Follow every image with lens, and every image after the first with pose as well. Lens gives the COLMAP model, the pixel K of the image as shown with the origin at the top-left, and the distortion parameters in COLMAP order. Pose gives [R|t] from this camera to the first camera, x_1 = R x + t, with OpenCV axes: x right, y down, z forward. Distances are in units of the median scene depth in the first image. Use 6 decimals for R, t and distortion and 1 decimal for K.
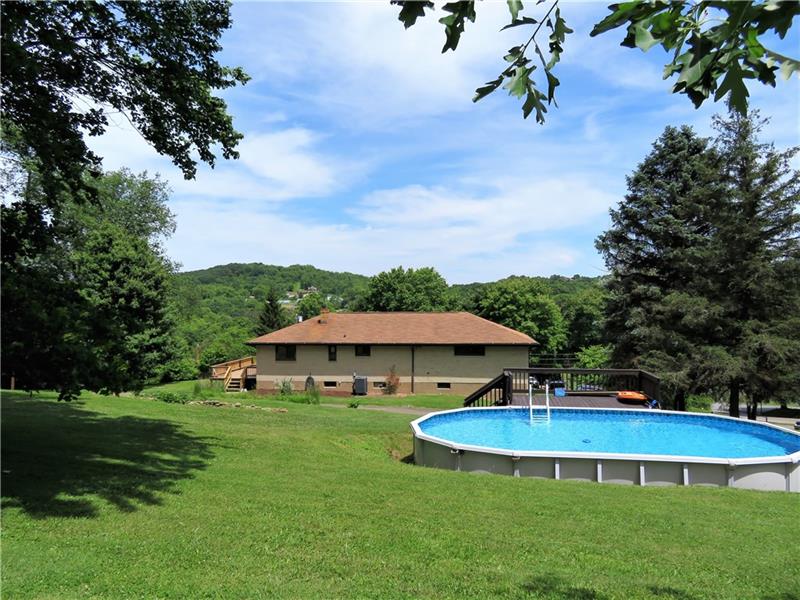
lens RADIAL K [[563.7, 0, 400.0], [0, 563.7, 300.0], [0, 0, 1]] dist [-0.018350, 0.007499]
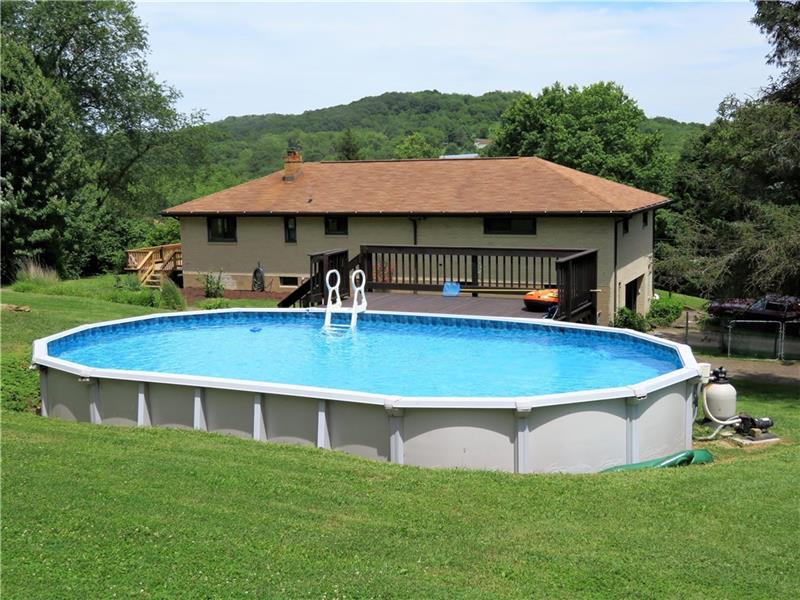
lens RADIAL K [[974.2, 0, 400.0], [0, 974.2, 300.0], [0, 0, 1]] dist [-0.065138, -0.018355]
pose [[0.961995, 0.024133, -0.272000, 0.271969], [0.016941, 0.988894, 0.147655, 0.018747], [0.272542, -0.146652, 0.950902, 0.047946]]
